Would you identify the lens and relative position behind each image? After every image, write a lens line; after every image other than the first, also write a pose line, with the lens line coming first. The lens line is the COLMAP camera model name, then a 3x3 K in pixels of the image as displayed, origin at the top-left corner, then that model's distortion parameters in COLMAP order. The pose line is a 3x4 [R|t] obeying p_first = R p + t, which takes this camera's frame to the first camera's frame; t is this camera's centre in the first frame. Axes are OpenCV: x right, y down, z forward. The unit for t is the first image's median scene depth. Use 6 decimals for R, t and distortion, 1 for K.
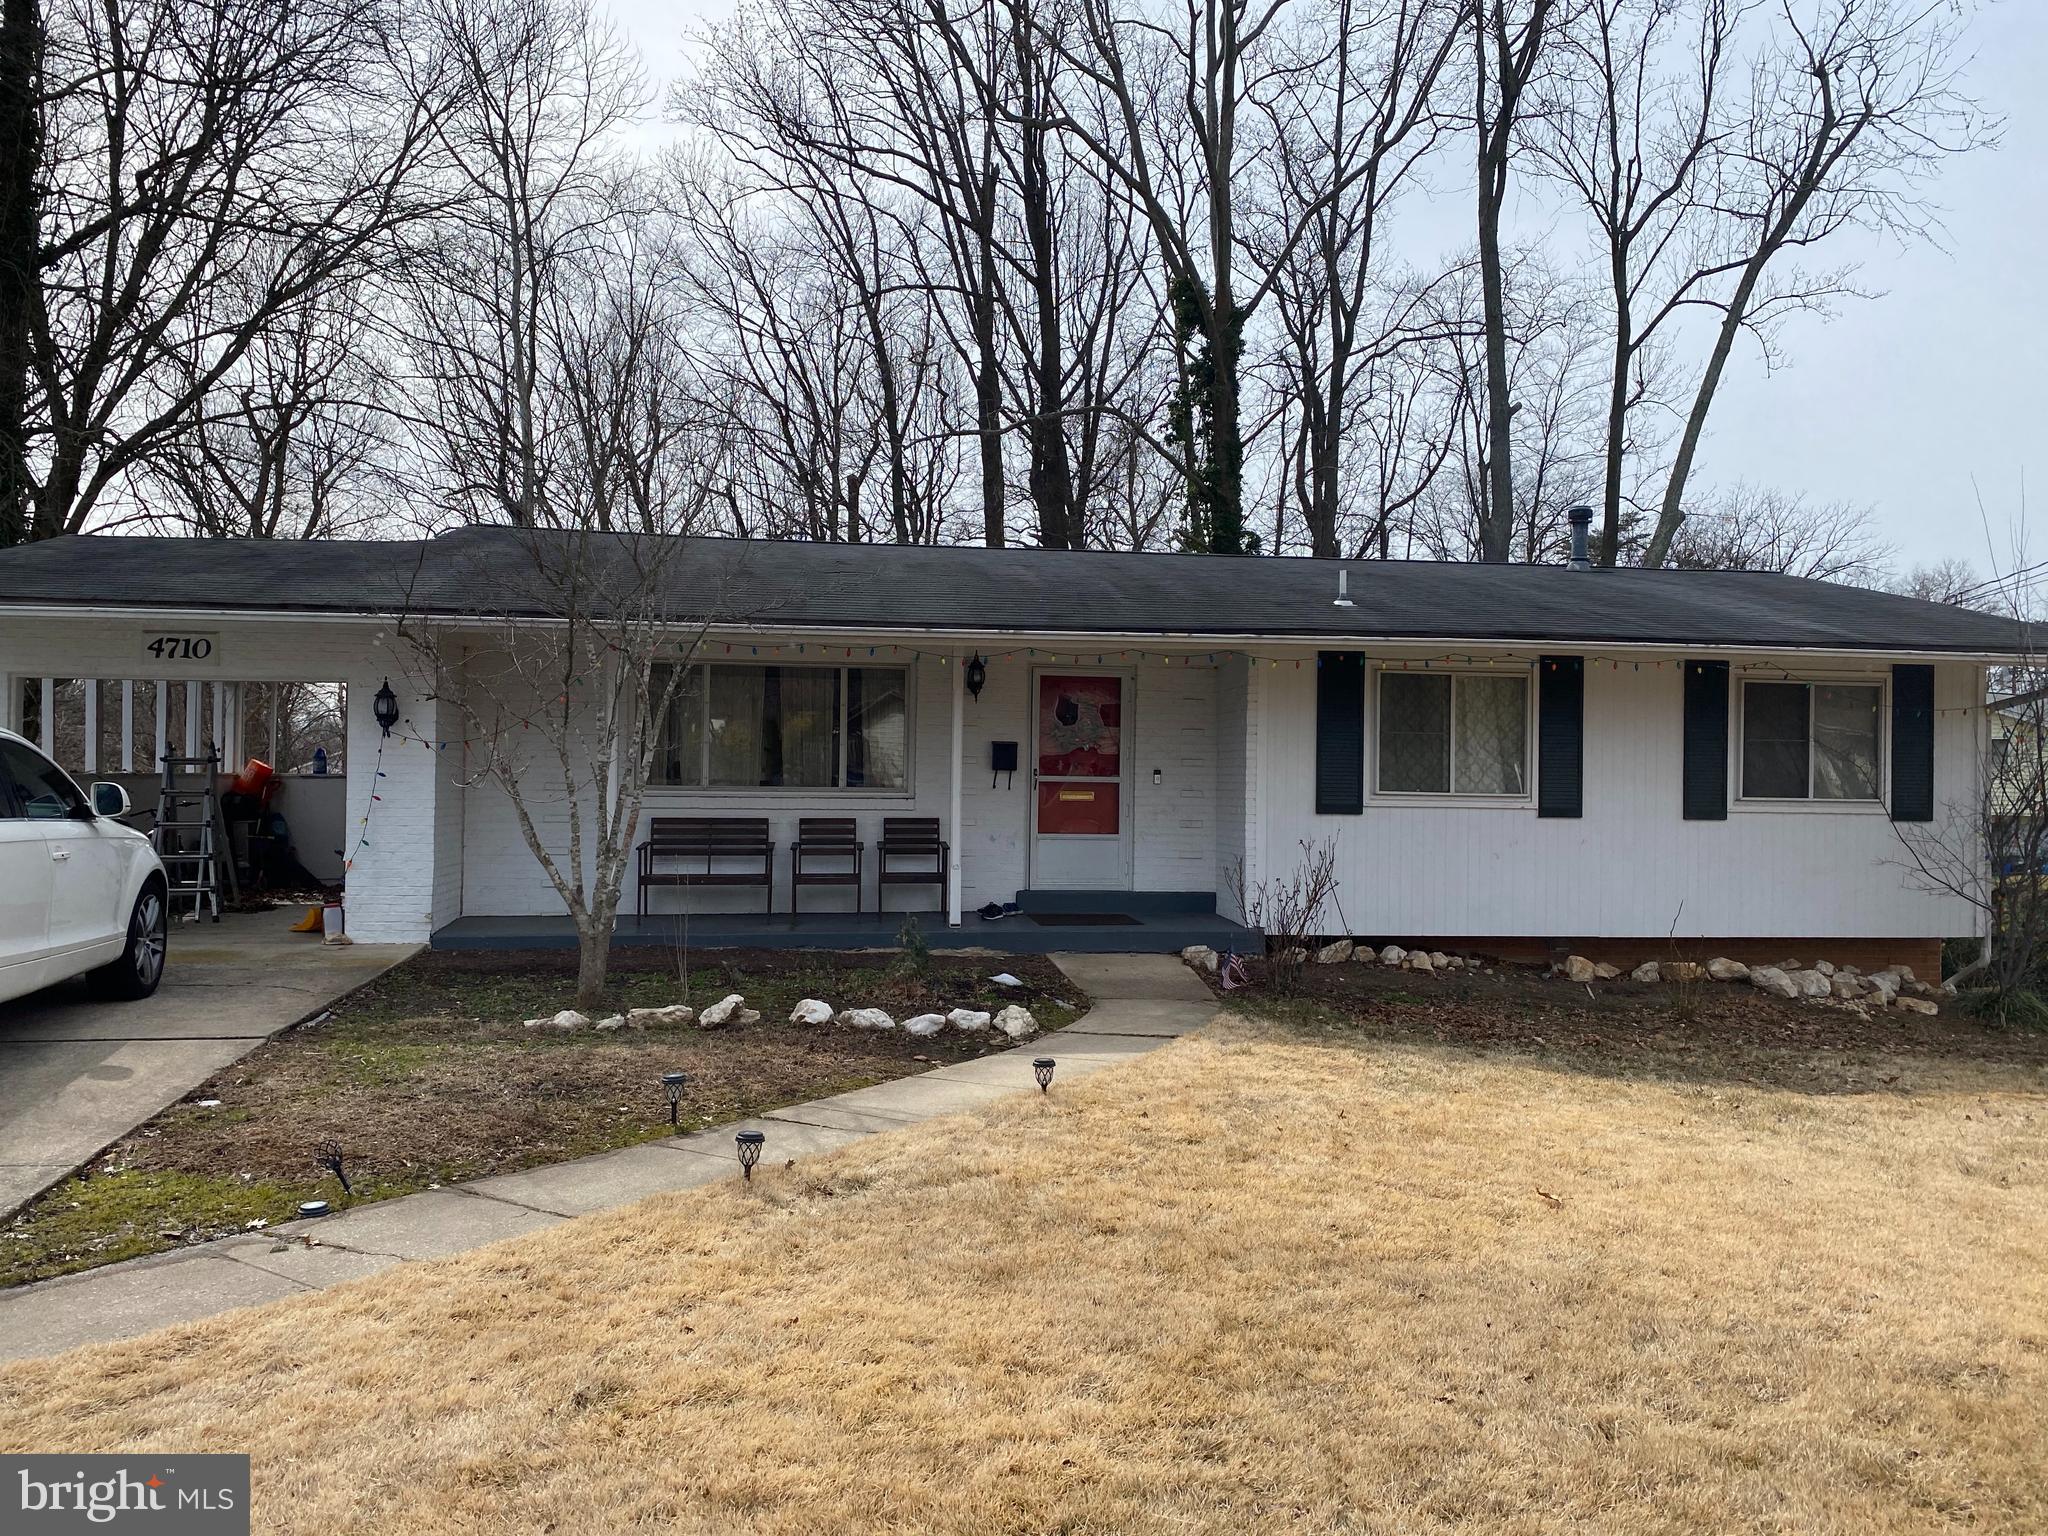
lens RADIAL K [[1544.0, 0, 1022.4], [0, 1544.0, 772.4], [0, 0, 1]] dist [0.011961, -0.009246]
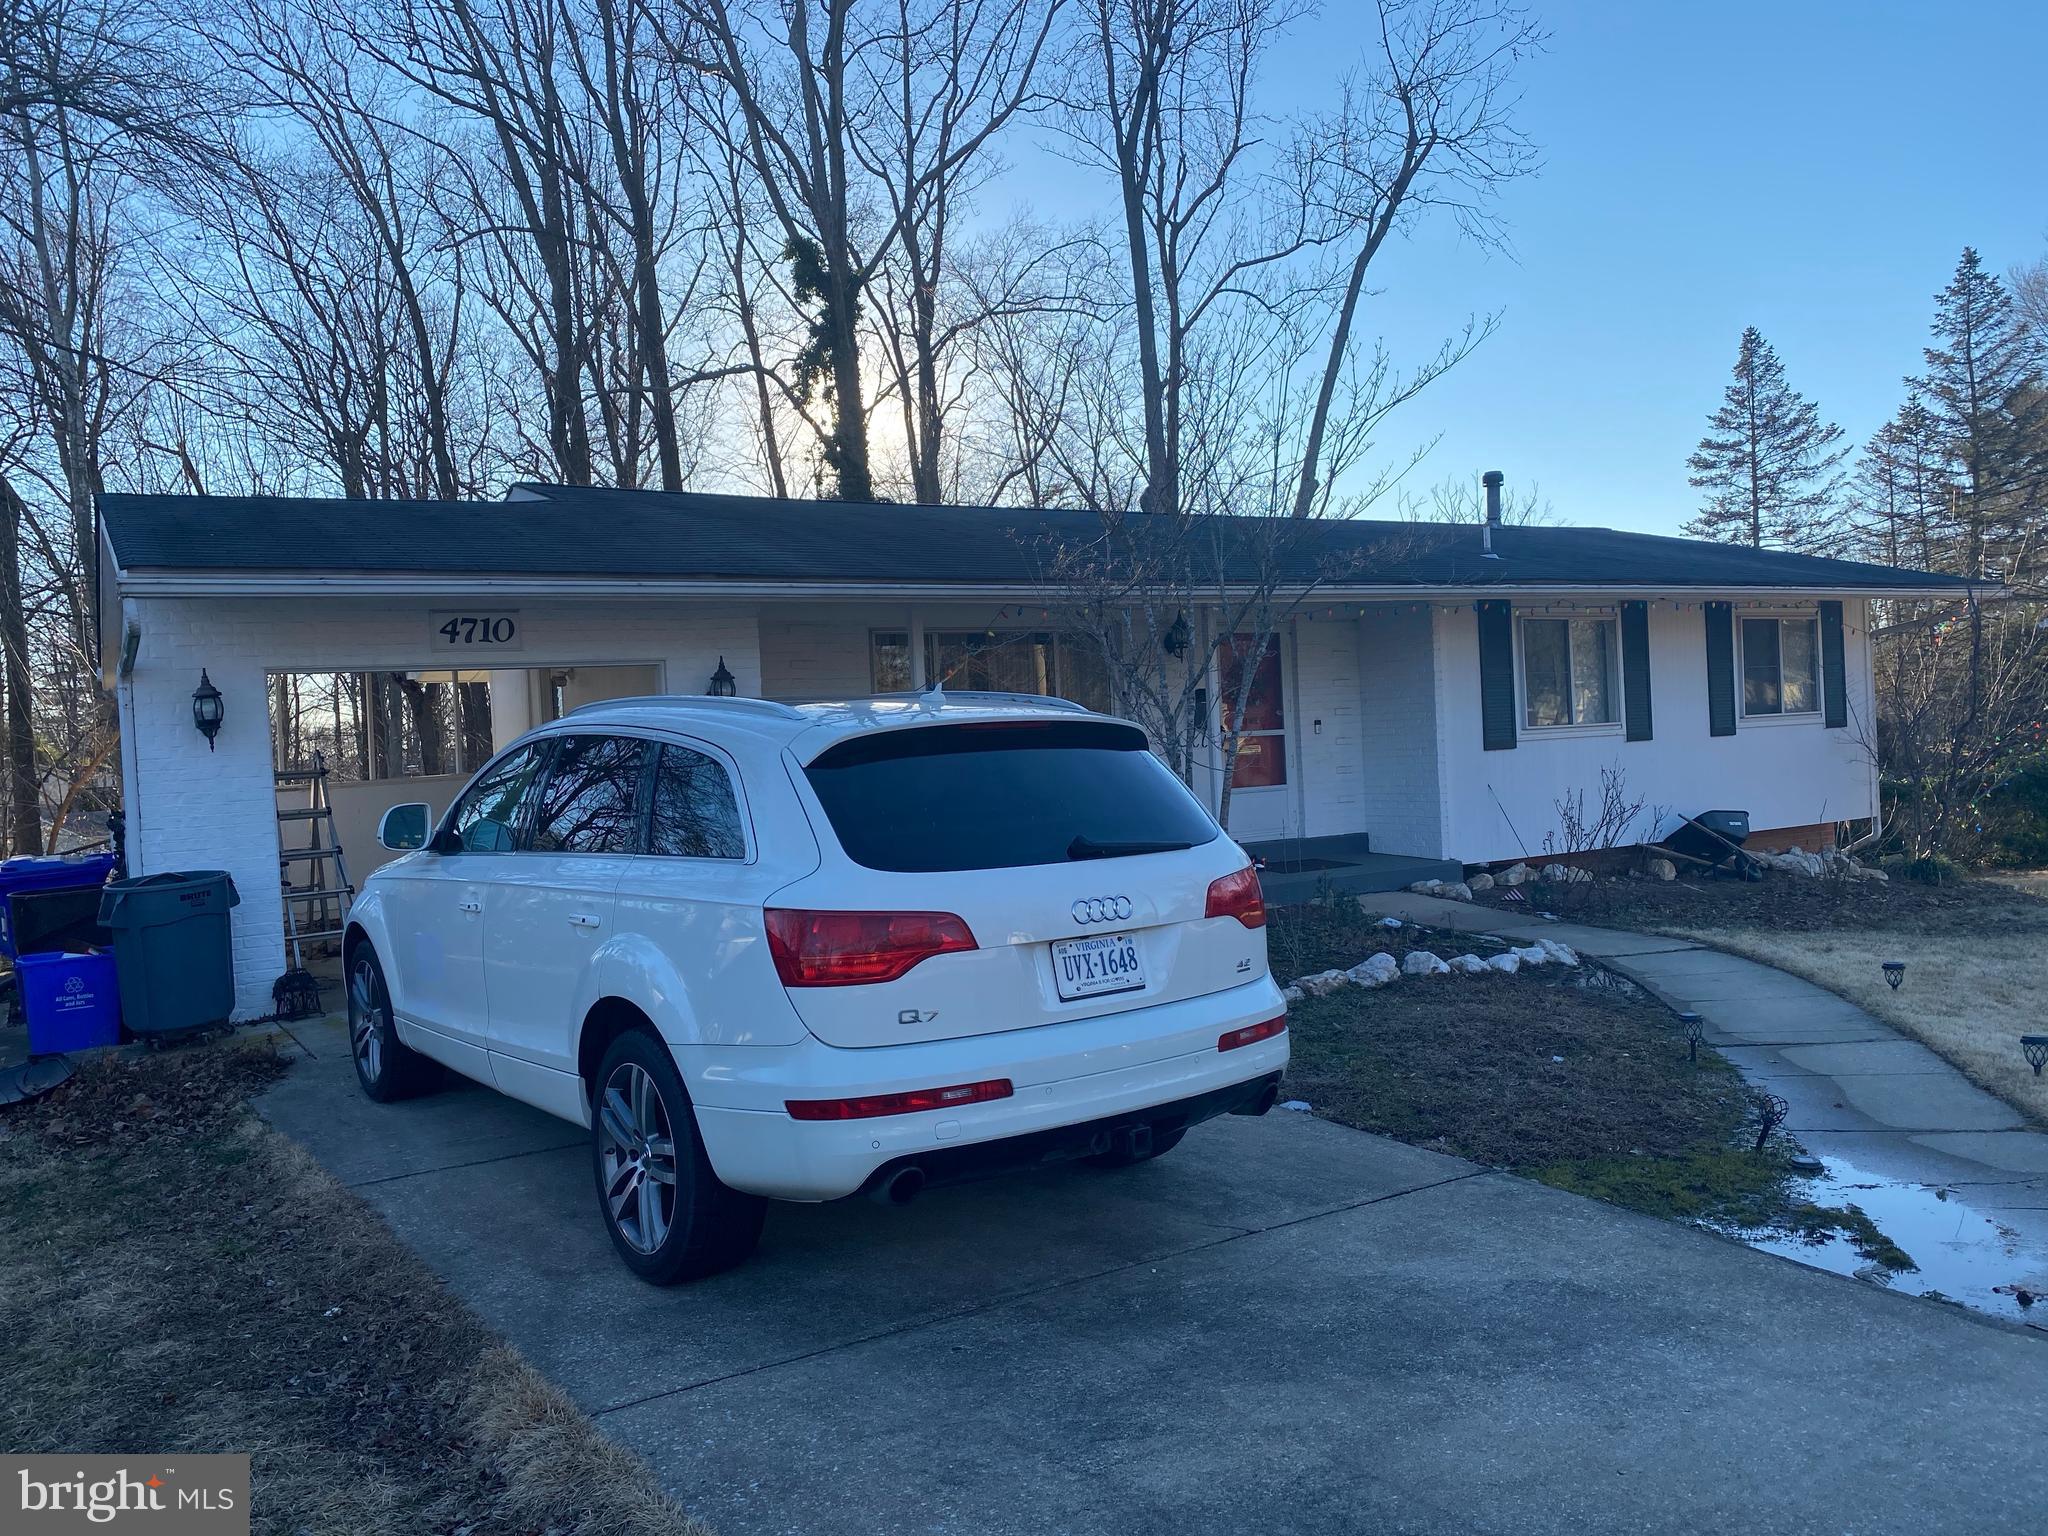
lens RADIAL K [[1544.0, 0, 1028.3], [0, 1544.0, 773.2], [0, 0, 1]] dist [0.011961, -0.009246]
pose [[0.919083, -0.068170, 0.388123, -0.332964], [0.060700, 0.997659, 0.031491, -0.007310], [-0.389361, -0.005384, 0.921069, 0.076221]]
